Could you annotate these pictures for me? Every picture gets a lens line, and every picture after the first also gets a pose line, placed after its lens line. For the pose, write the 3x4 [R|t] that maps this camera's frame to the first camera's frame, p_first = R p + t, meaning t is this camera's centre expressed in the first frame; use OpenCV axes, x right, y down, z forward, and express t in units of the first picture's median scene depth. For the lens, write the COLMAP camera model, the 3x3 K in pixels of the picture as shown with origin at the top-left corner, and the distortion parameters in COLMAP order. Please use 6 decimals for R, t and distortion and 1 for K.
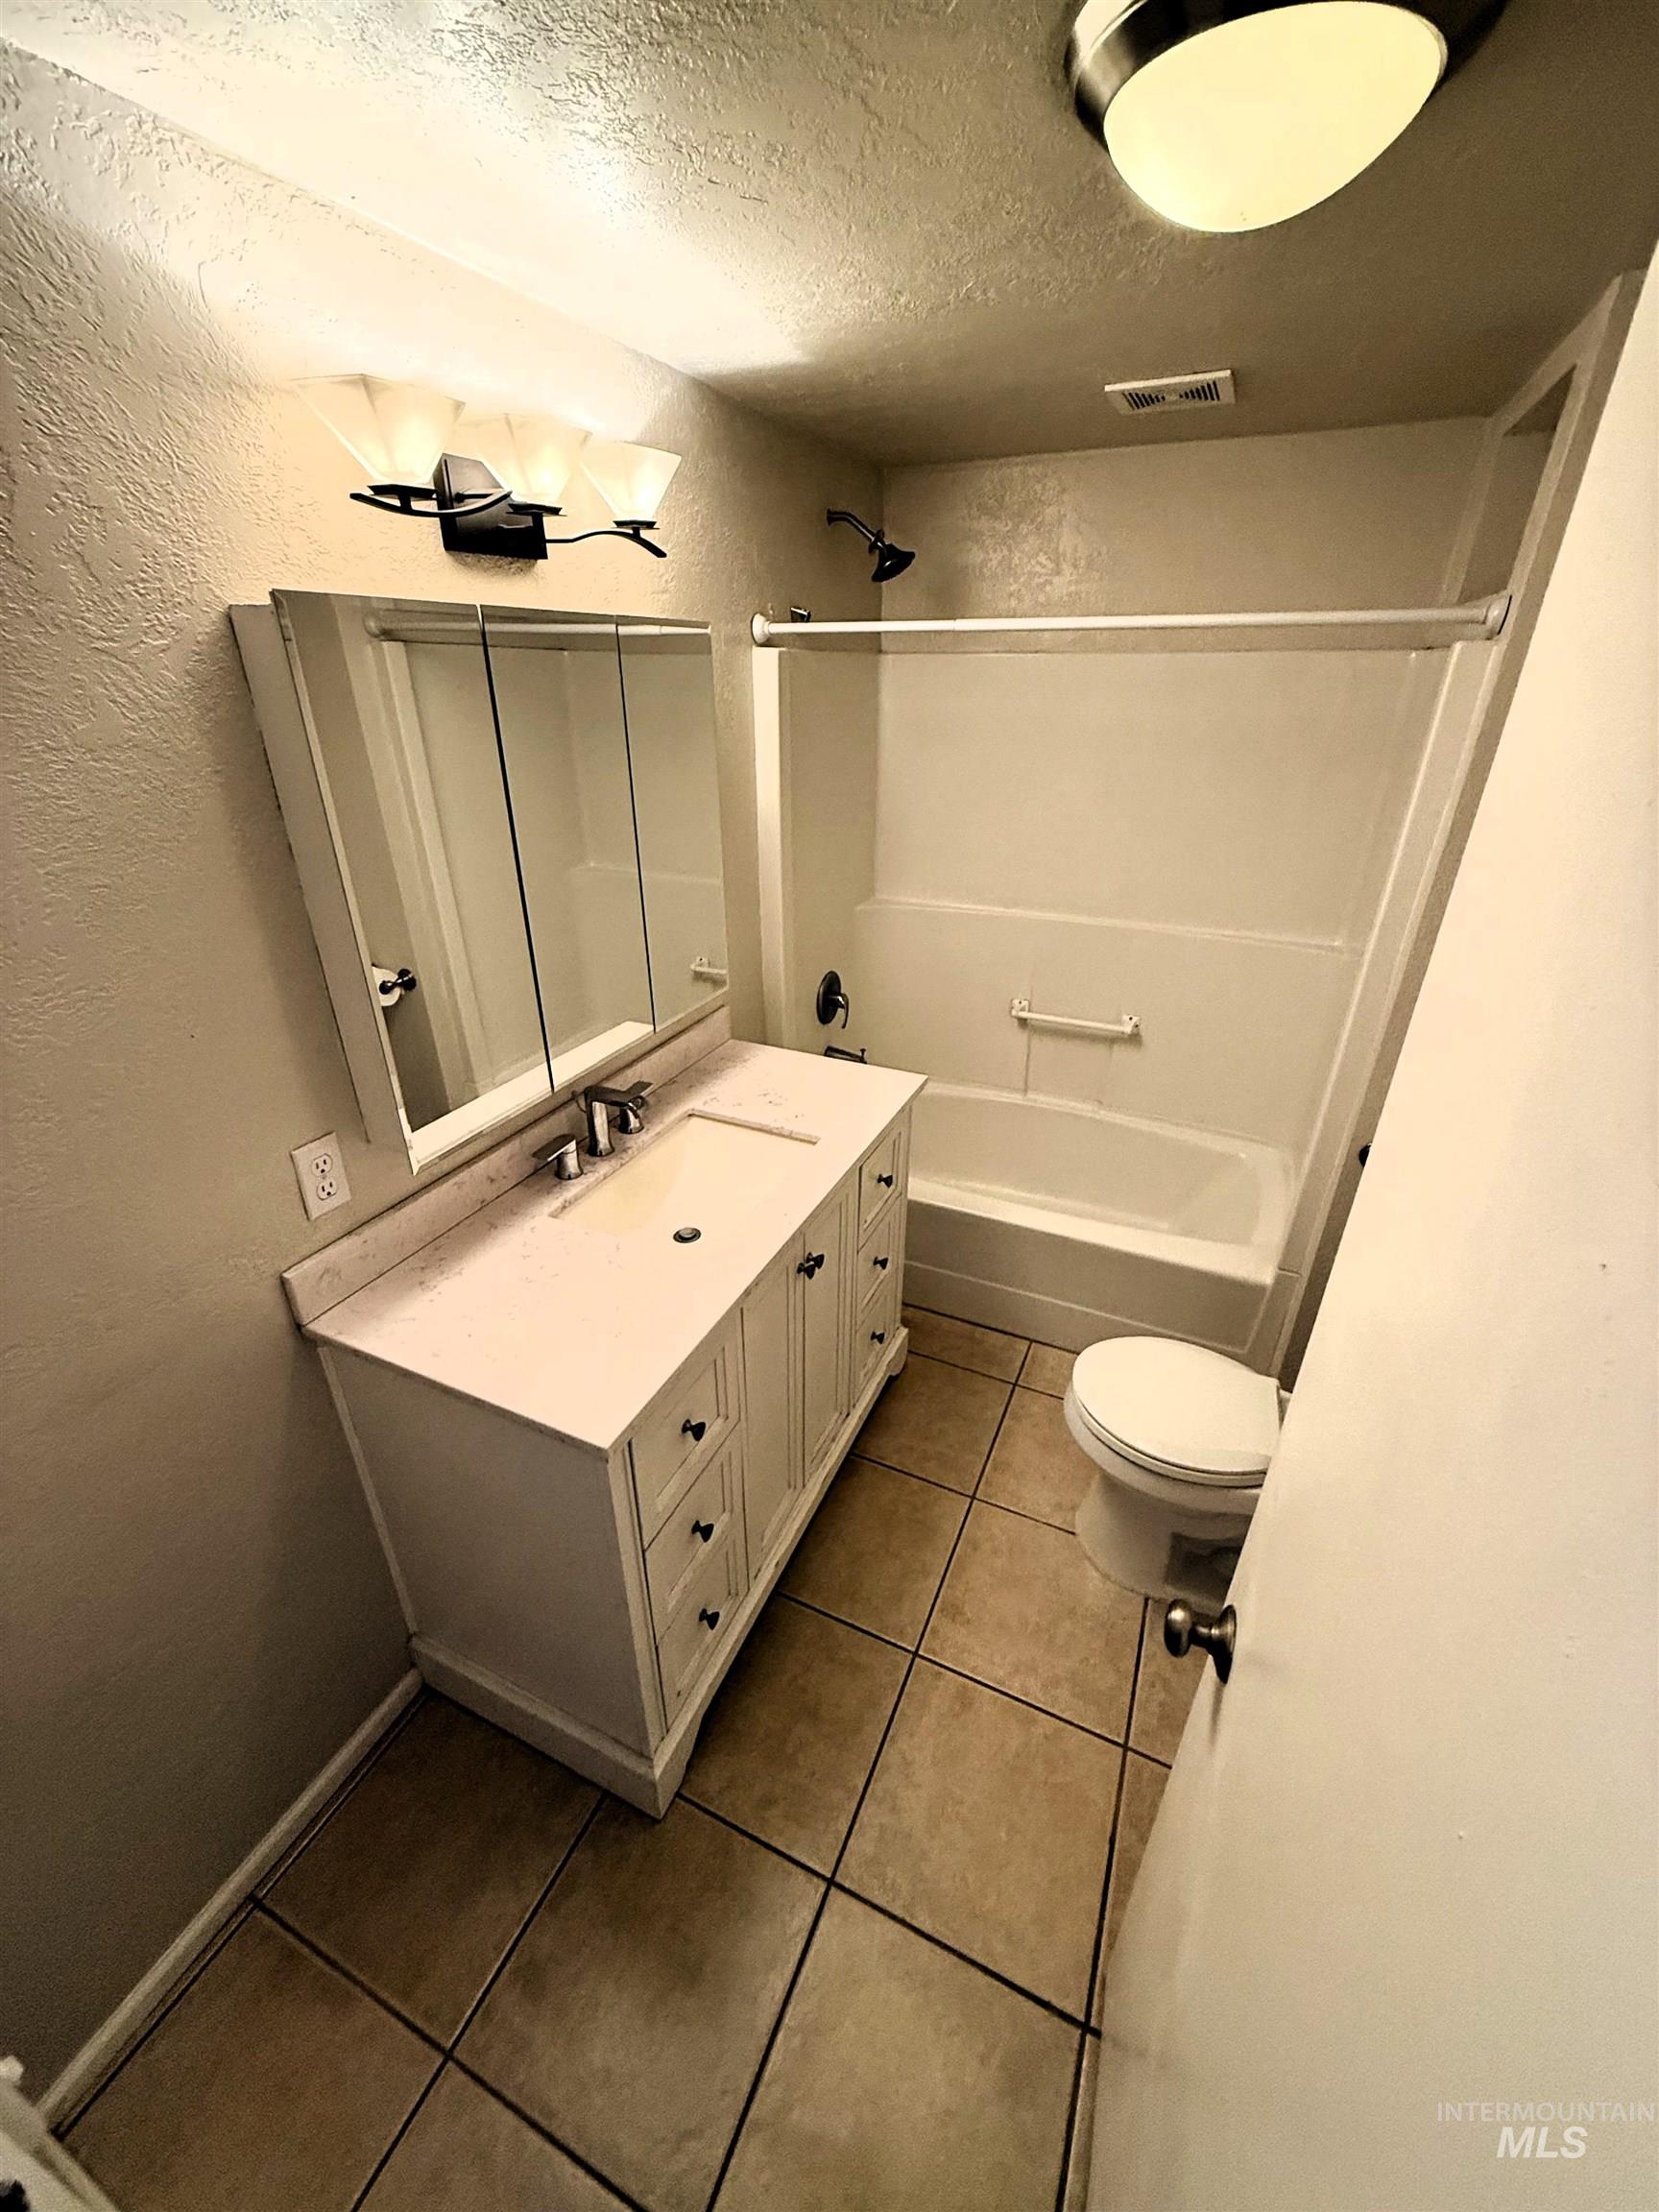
lens RADIAL K [[887.5, 0, 832.3], [0, 887.5, 1112.5], [0, 0, 1]] dist [-0.001242, 0.000380]
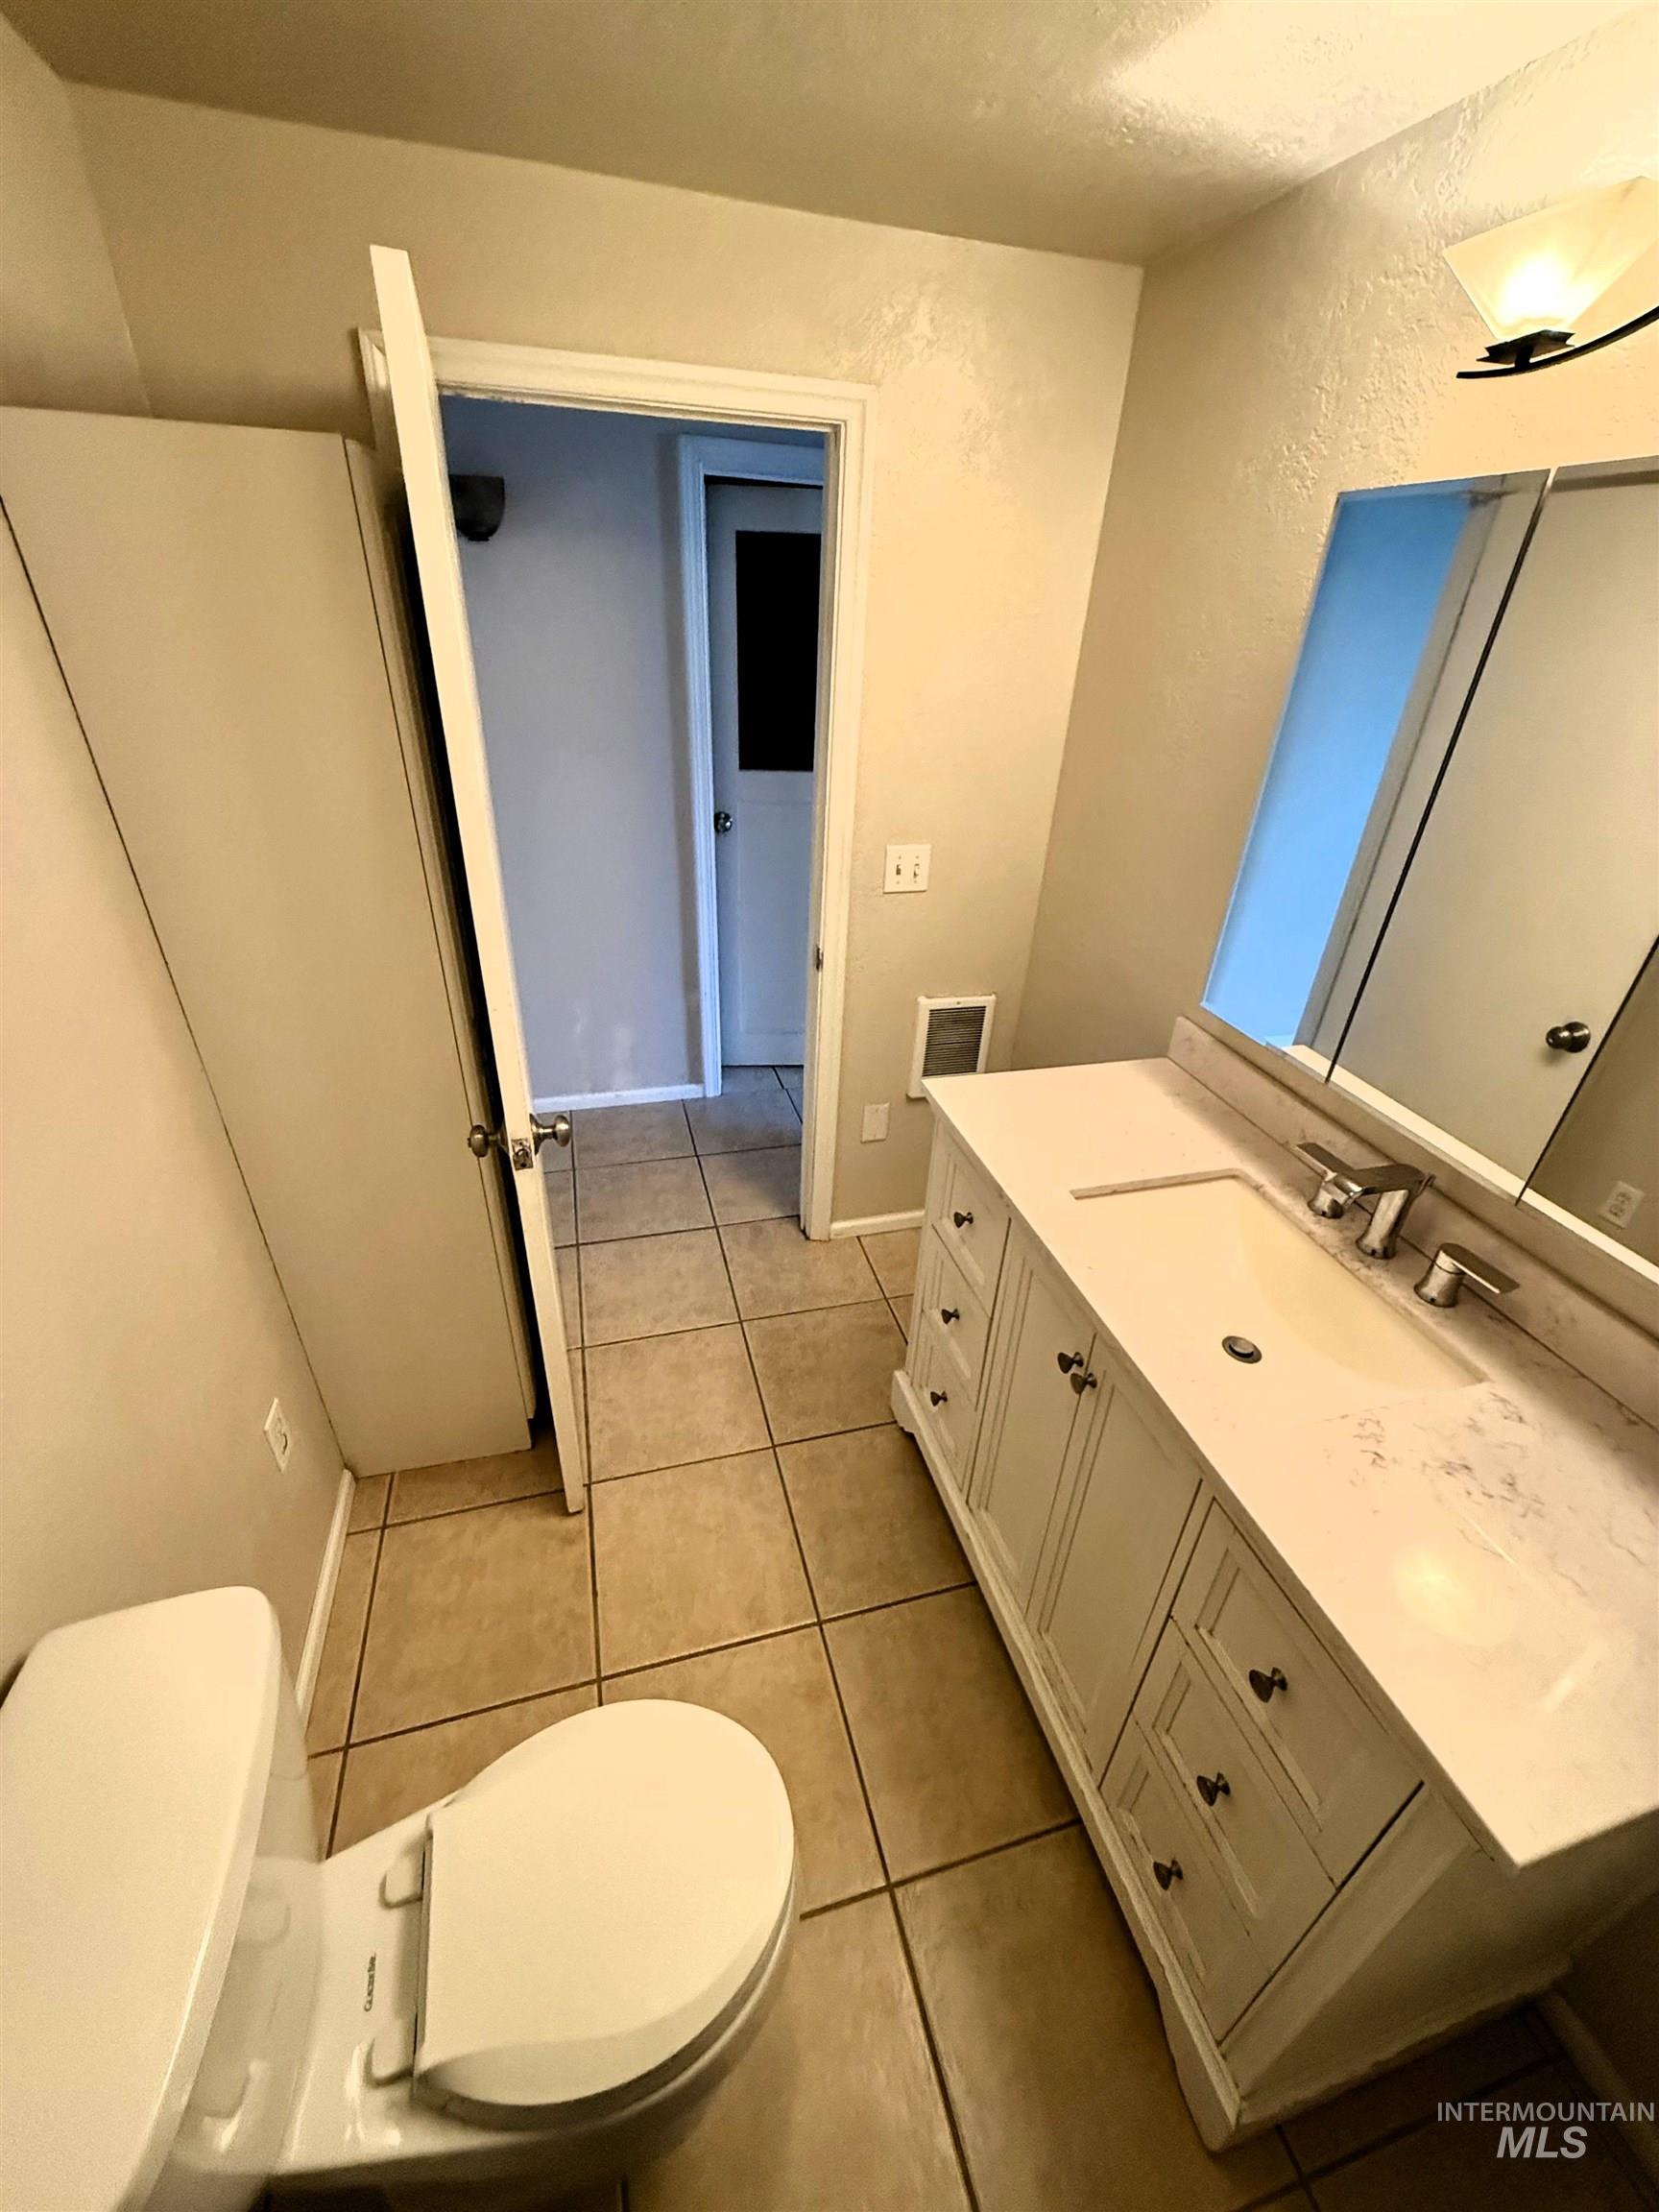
lens RADIAL K [[887.5, 0, 835.0], [0, 887.5, 1099.3], [0, 0, 1]] dist [-0.001242, 0.000380]
pose [[-0.759215, 0.291766, -0.581777, 0.483084], [-0.332499, 0.594556, 0.732084, -0.432833], [0.559497, 0.749250, -0.354384, 0.954271]]
